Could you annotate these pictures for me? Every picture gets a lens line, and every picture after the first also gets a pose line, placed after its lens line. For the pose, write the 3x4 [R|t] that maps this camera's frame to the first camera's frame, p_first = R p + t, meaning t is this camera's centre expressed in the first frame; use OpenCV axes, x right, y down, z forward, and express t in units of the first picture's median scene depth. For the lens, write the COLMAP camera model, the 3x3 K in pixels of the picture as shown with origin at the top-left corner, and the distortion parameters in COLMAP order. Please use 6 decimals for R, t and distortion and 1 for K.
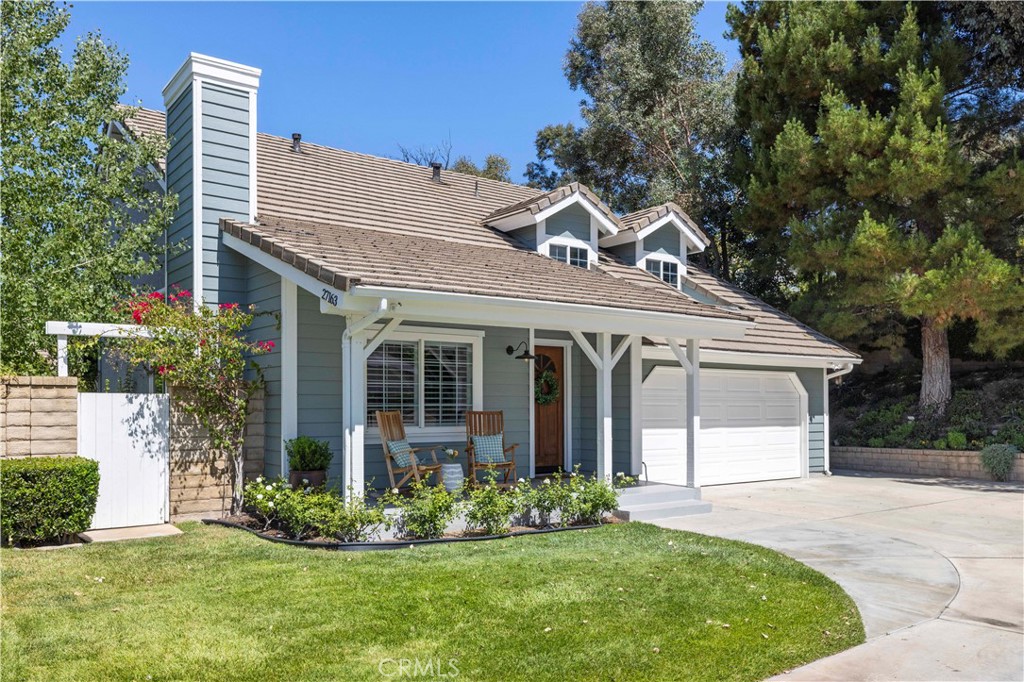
lens RADIAL K [[804.5, 0, 515.4], [0, 804.5, 405.0], [0, 0, 1]] dist [-0.000643, -0.001042]
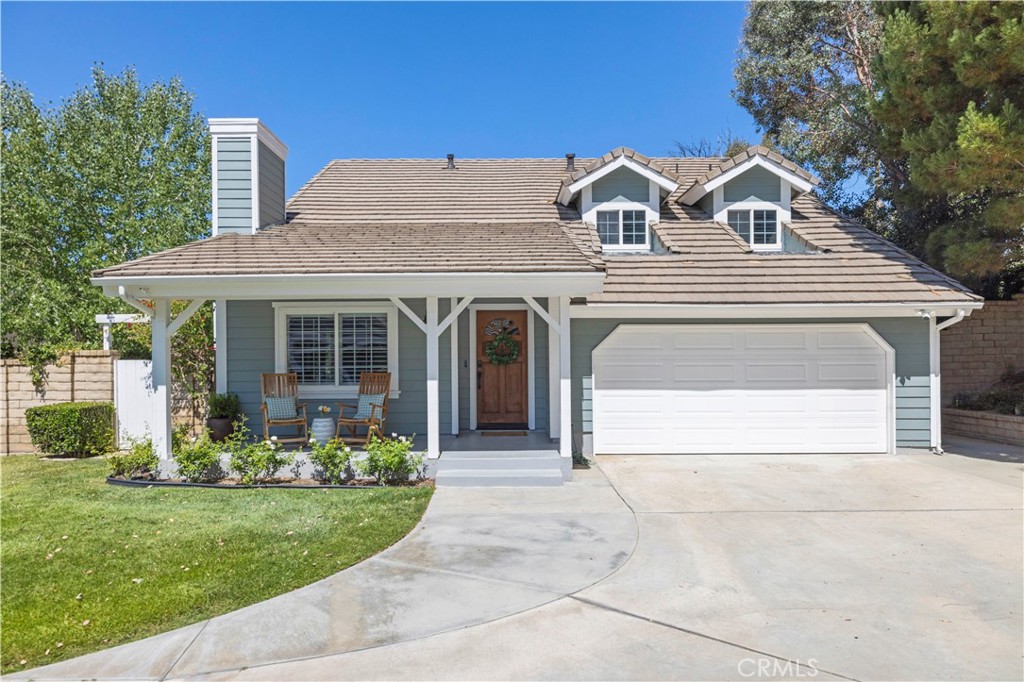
lens RADIAL K [[605.0, 0, 509.2], [0, 605.0, 364.4], [0, 0, 1]] dist [-0.003692, 0.000836]
pose [[0.801634, 0.001295, -0.597813, 0.430534], [0.006014, 0.999930, 0.010231, -0.008067], [0.597784, -0.011797, 0.801570, 0.297374]]
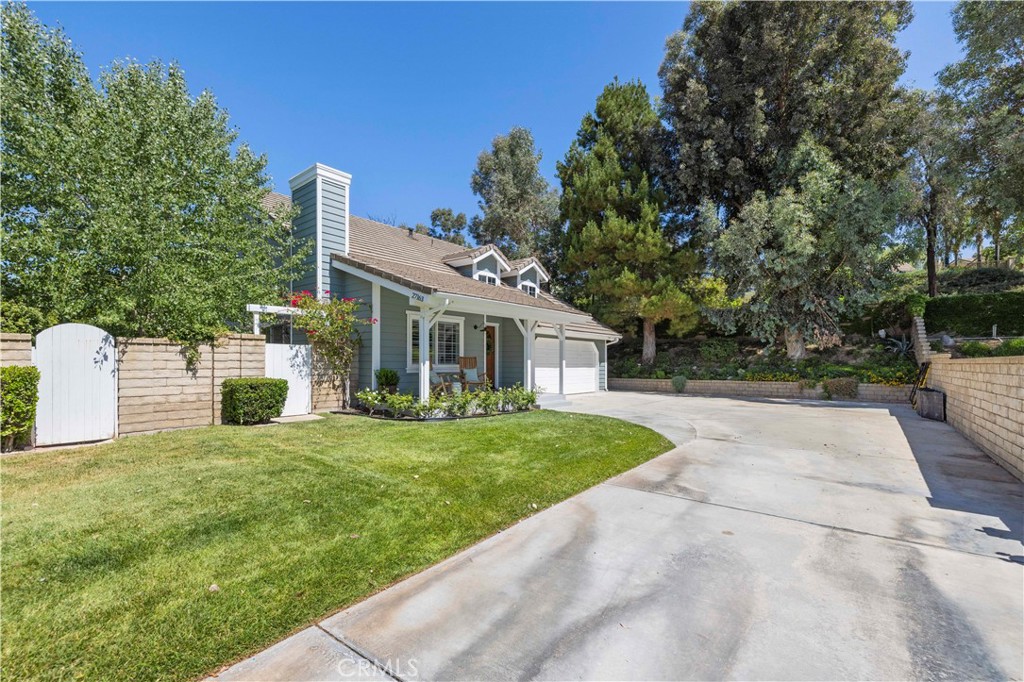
lens RADIAL K [[437.5, 0, 511.9], [0, 437.5, 363.7], [0, 0, 1]] dist [0.000070, 0.000037]
pose [[0.972448, 0.005181, 0.233063, -0.128415], [-0.006217, 0.999974, 0.003710, 0.013883], [-0.233037, -0.005057, 0.972455, -0.062590]]
